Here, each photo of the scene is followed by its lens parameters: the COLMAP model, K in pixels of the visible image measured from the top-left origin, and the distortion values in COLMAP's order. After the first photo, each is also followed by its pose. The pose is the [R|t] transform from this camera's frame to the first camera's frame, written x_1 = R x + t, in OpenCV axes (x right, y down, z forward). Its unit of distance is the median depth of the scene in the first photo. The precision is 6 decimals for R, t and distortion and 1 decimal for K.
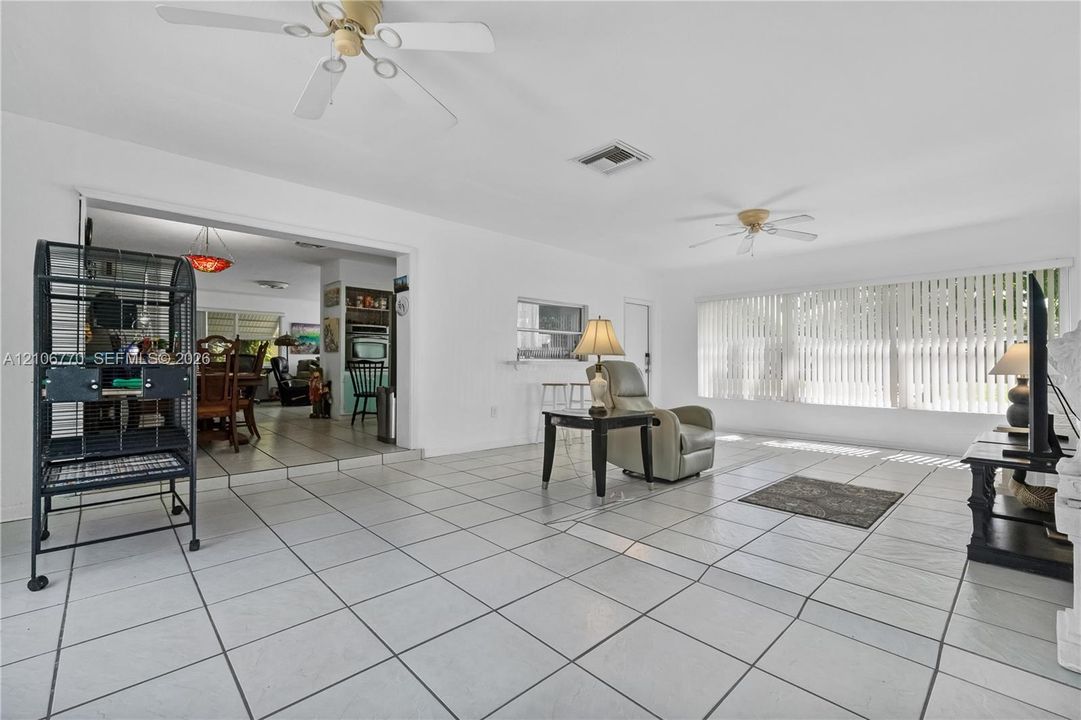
lens RADIAL K [[470.0, 0, 542.9], [0, 470.0, 357.9], [0, 0, 1]] dist [0.000111, -0.003244]
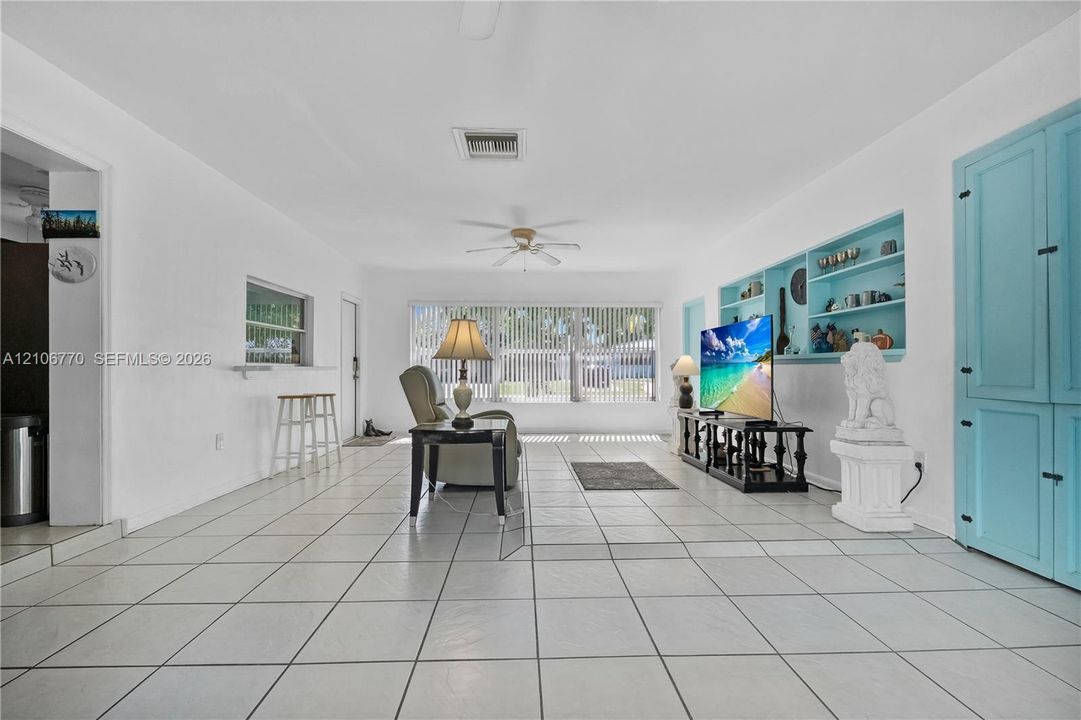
lens RADIAL K [[470.0, 0, 539.6], [0, 470.0, 364.4], [0, 0, 1]] dist [0.000111, -0.003244]
pose [[0.656524, 0.004029, 0.754295, -0.349677], [-0.006083, 0.999981, -0.000047, 0.002468], [-0.754281, -0.004557, 0.656536, 0.239869]]
